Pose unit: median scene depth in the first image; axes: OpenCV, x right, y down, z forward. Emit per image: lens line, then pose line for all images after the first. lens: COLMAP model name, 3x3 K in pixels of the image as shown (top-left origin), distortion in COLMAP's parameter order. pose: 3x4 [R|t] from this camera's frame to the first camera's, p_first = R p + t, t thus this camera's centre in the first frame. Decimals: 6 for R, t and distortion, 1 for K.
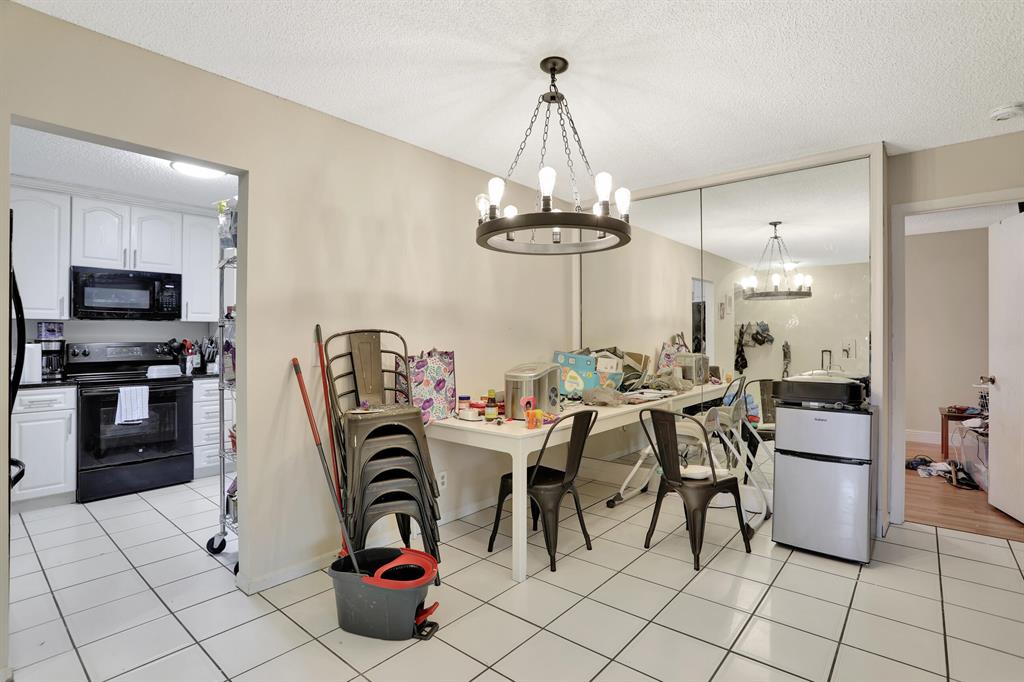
lens RADIAL K [[504.7, 0, 498.8], [0, 504.7, 320.2], [0, 0, 1]] dist [-0.007527, 0.003499]
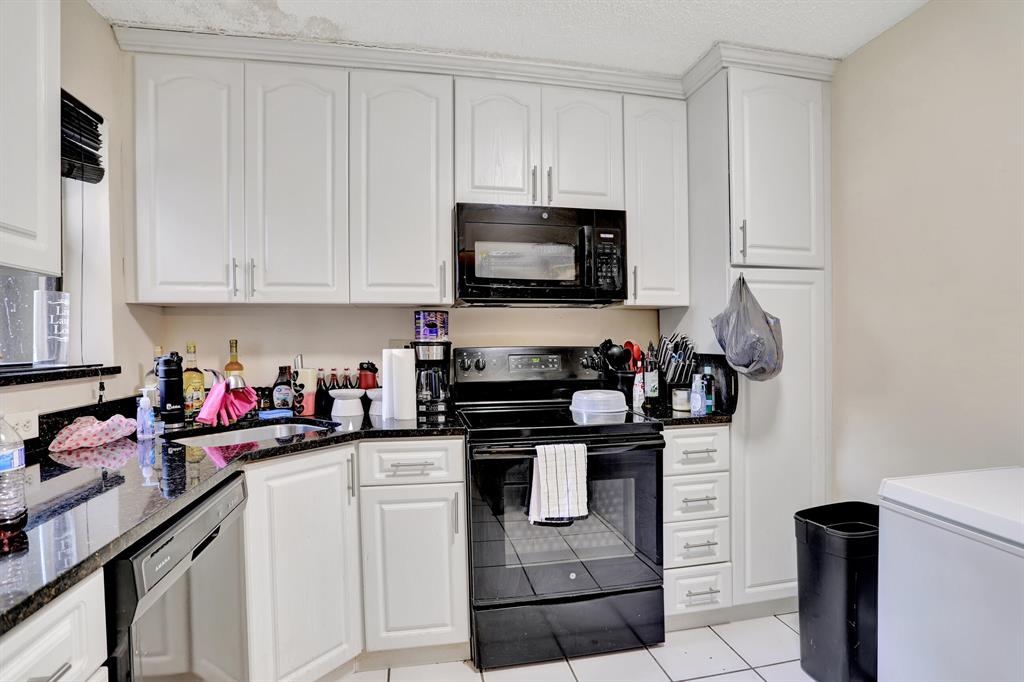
lens RADIAL K [[504.7, 0, 515.1], [0, 504.7, 342.6], [0, 0, 1]] dist [-0.007527, 0.003499]
pose [[0.807167, 0.005302, -0.590300, -0.438453], [0.019698, 0.999161, 0.035909, 0.020050], [0.589995, -0.040612, 0.806385, 0.546224]]
